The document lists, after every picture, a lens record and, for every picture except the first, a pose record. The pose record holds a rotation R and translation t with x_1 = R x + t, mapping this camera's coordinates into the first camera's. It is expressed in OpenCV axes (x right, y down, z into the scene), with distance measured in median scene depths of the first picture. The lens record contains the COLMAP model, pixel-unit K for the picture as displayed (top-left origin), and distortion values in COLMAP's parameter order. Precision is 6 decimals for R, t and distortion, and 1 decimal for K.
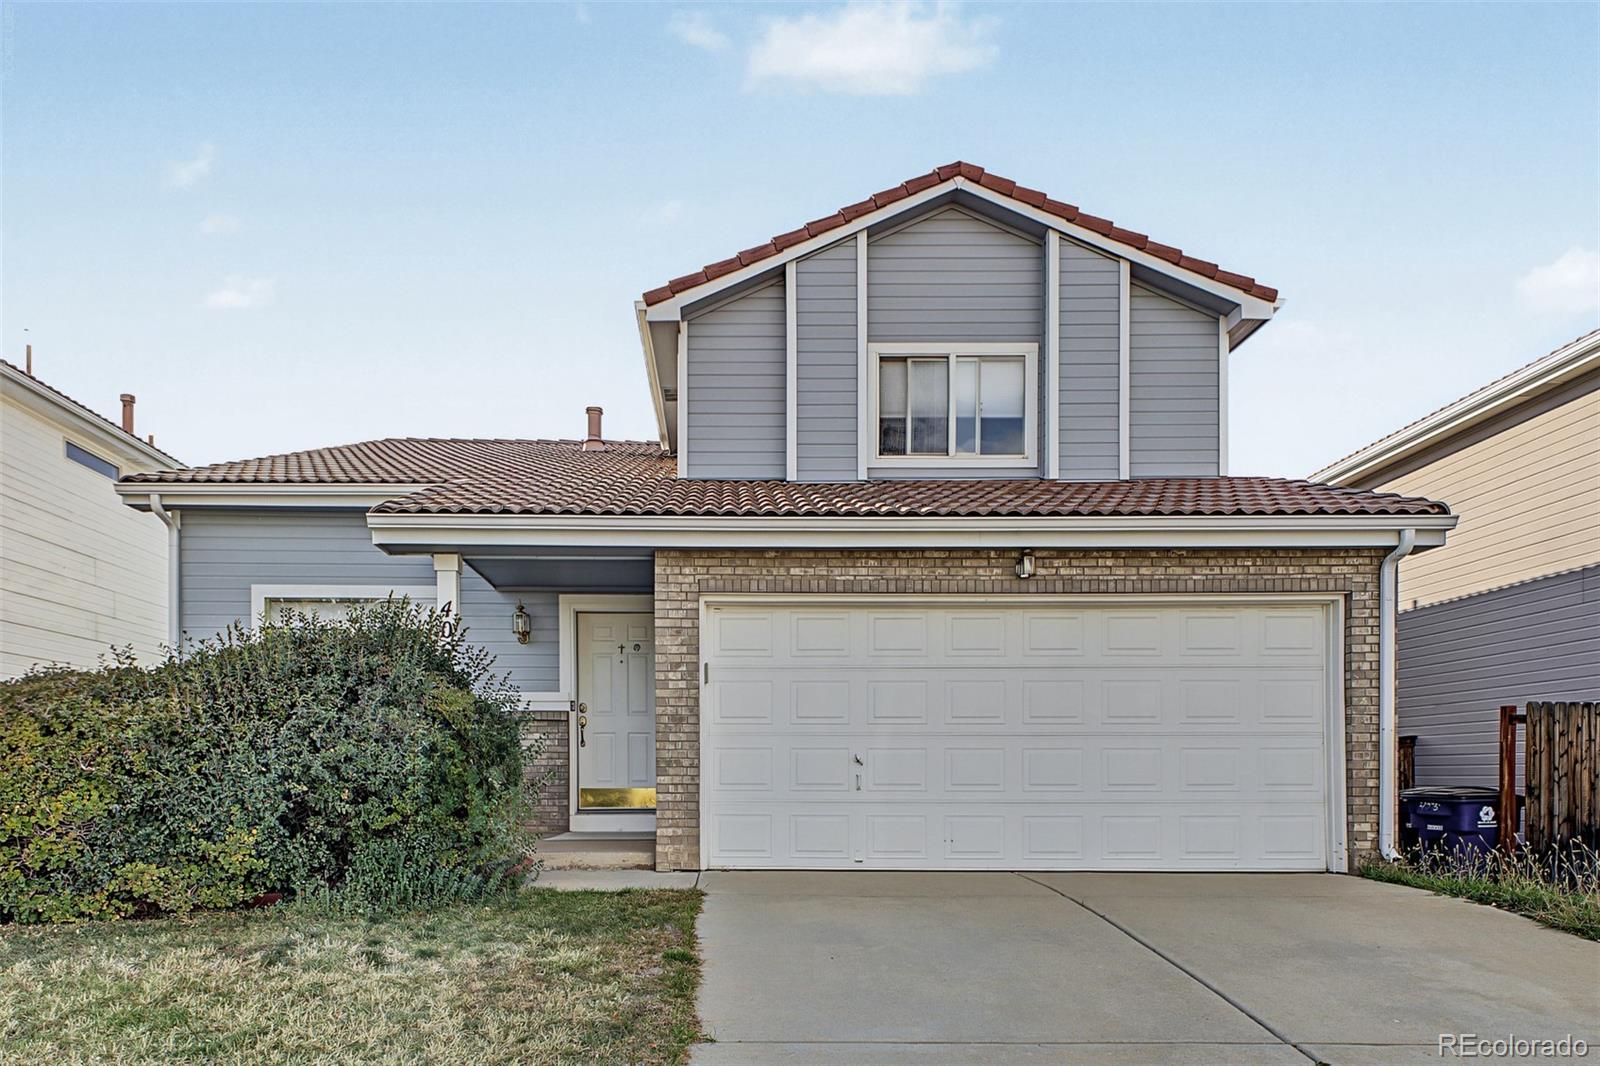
lens RADIAL K [[932.1, 0, 732.8], [0, 932.1, 786.0], [0, 0, 1]] dist [0.000883, 0.000103]
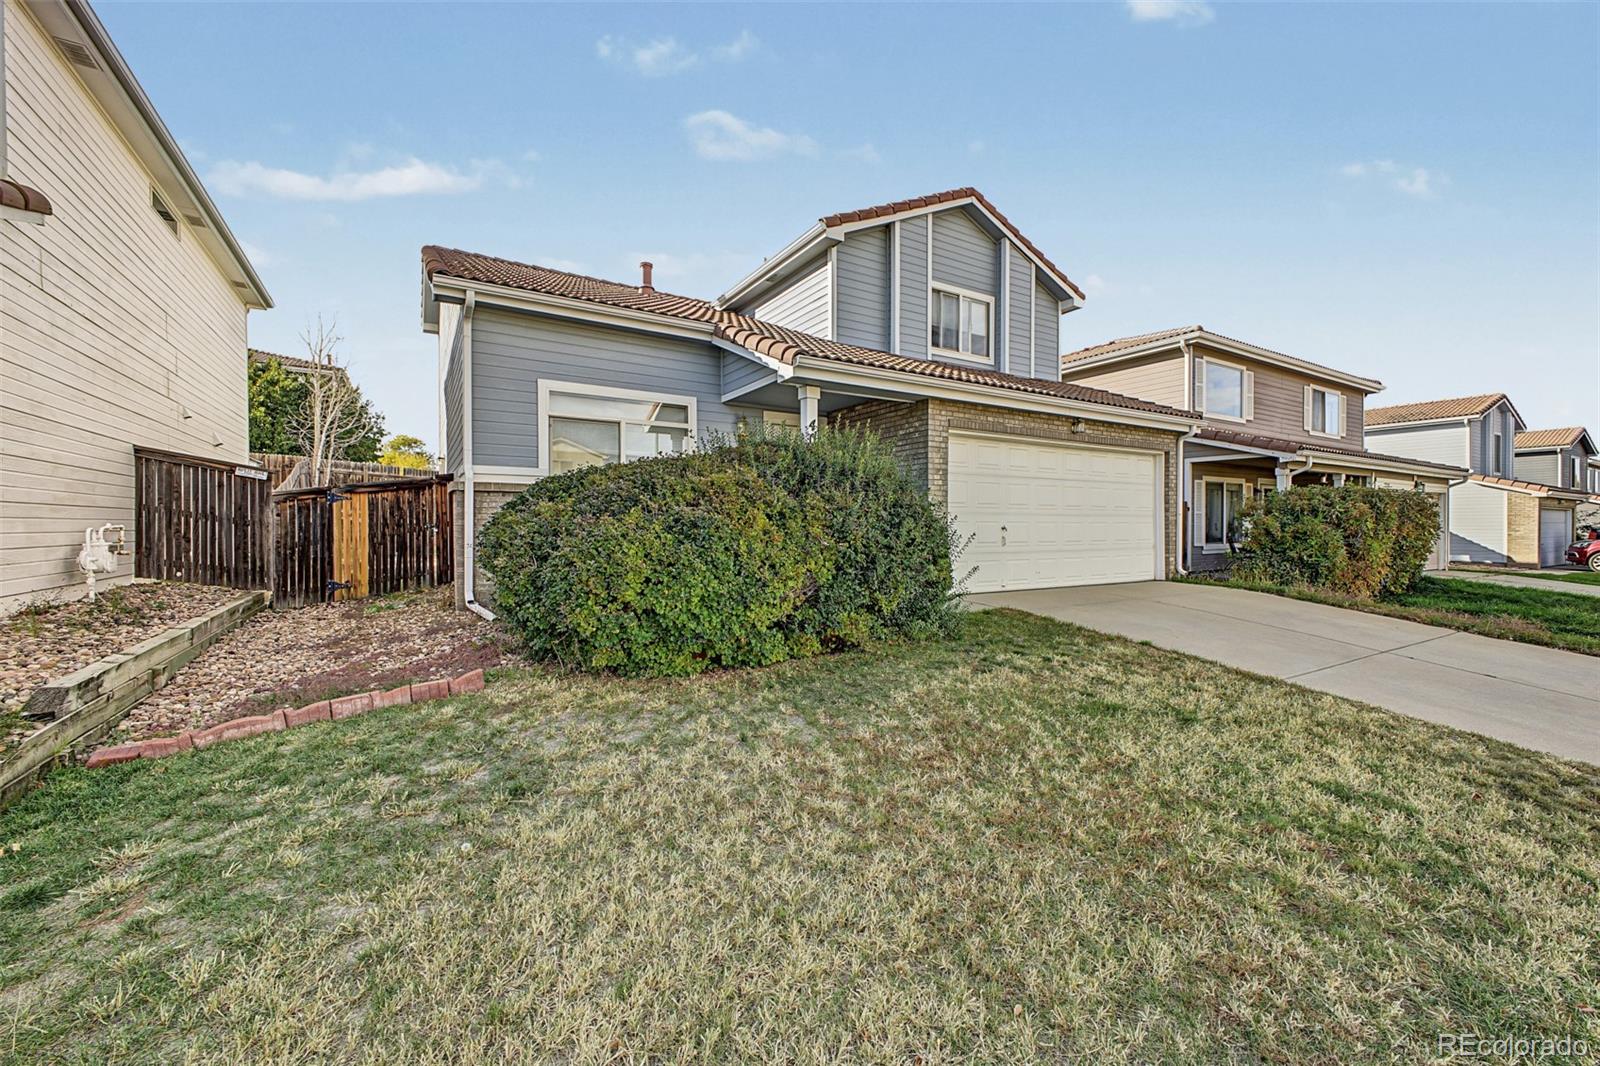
lens RADIAL K [[641.1, 0, 800.0], [0, 641.1, 533.0], [0, 0, 1]] dist [-0.000243, -0.000213]
pose [[0.856398, -0.003399, 0.516305, -0.684039], [0.007044, 0.999962, -0.005101, -0.012822], [-0.516269, 0.008006, 0.856389, 0.137220]]
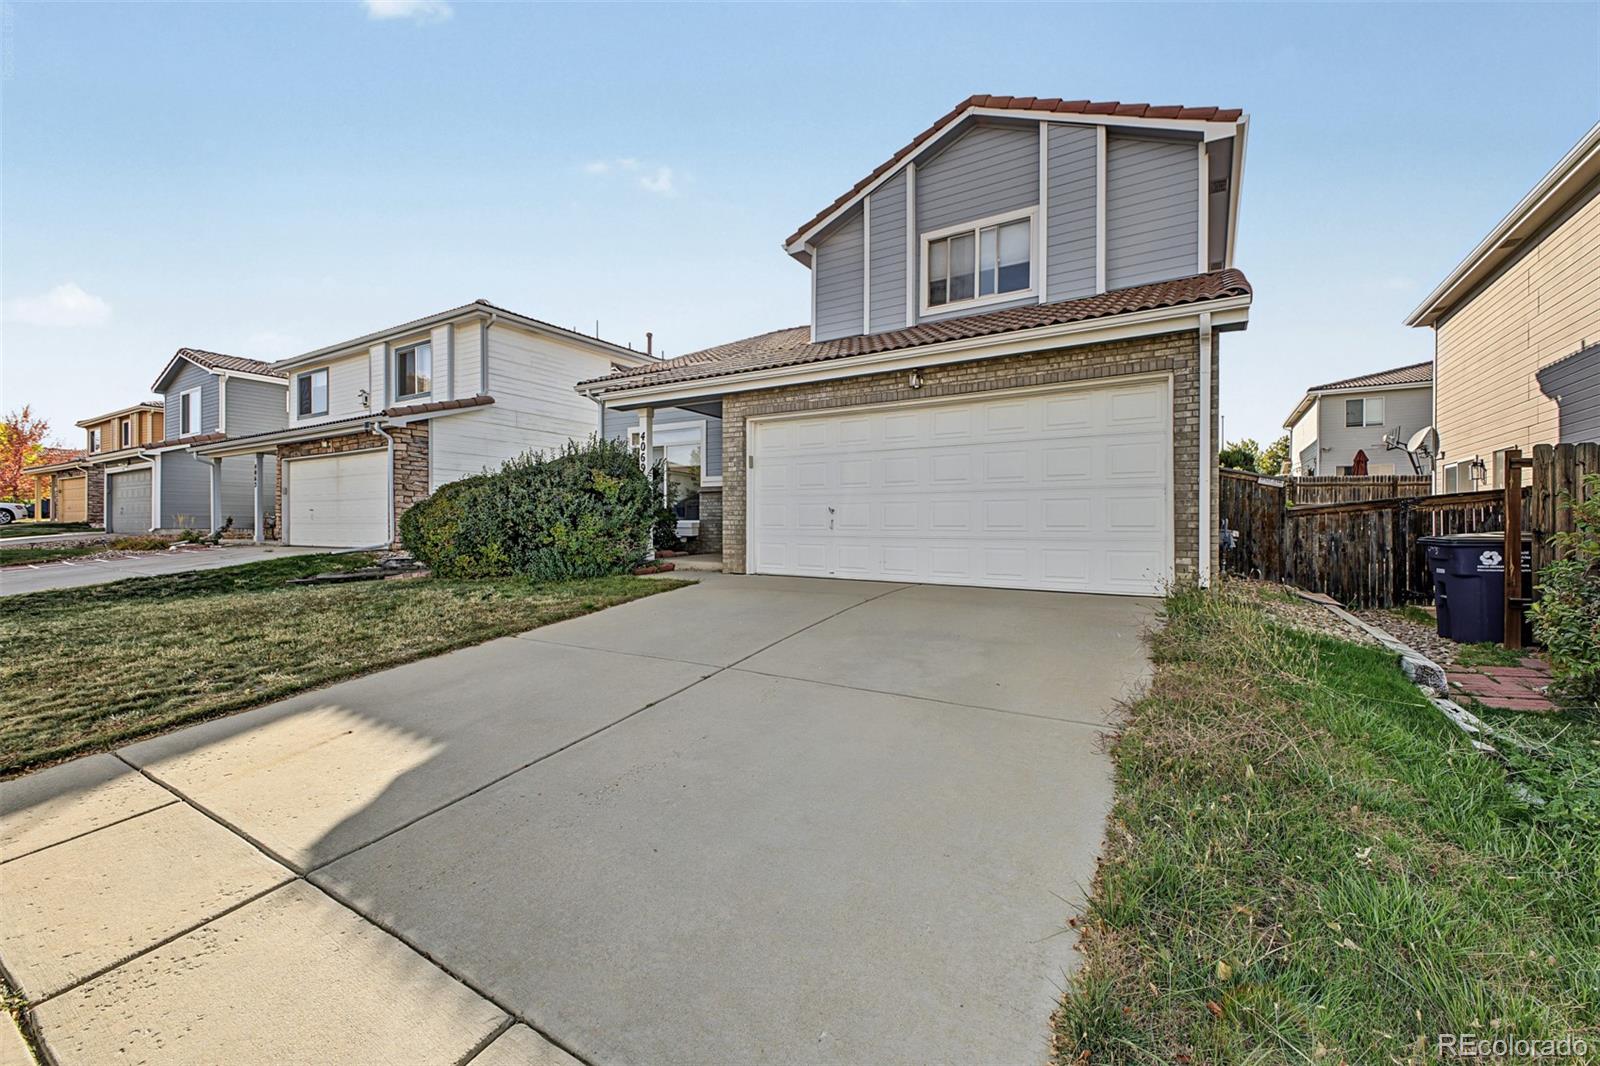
lens RADIAL K [[641.1, 0, 800.0], [0, 641.1, 533.0], [0, 0, 1]] dist [-0.000243, -0.000213]
pose [[0.848766, 0.008255, -0.528704, 0.563826], [-0.009275, 0.999957, 0.000724, 0.009334], [0.528688, 0.004289, 0.848806, 0.019220]]
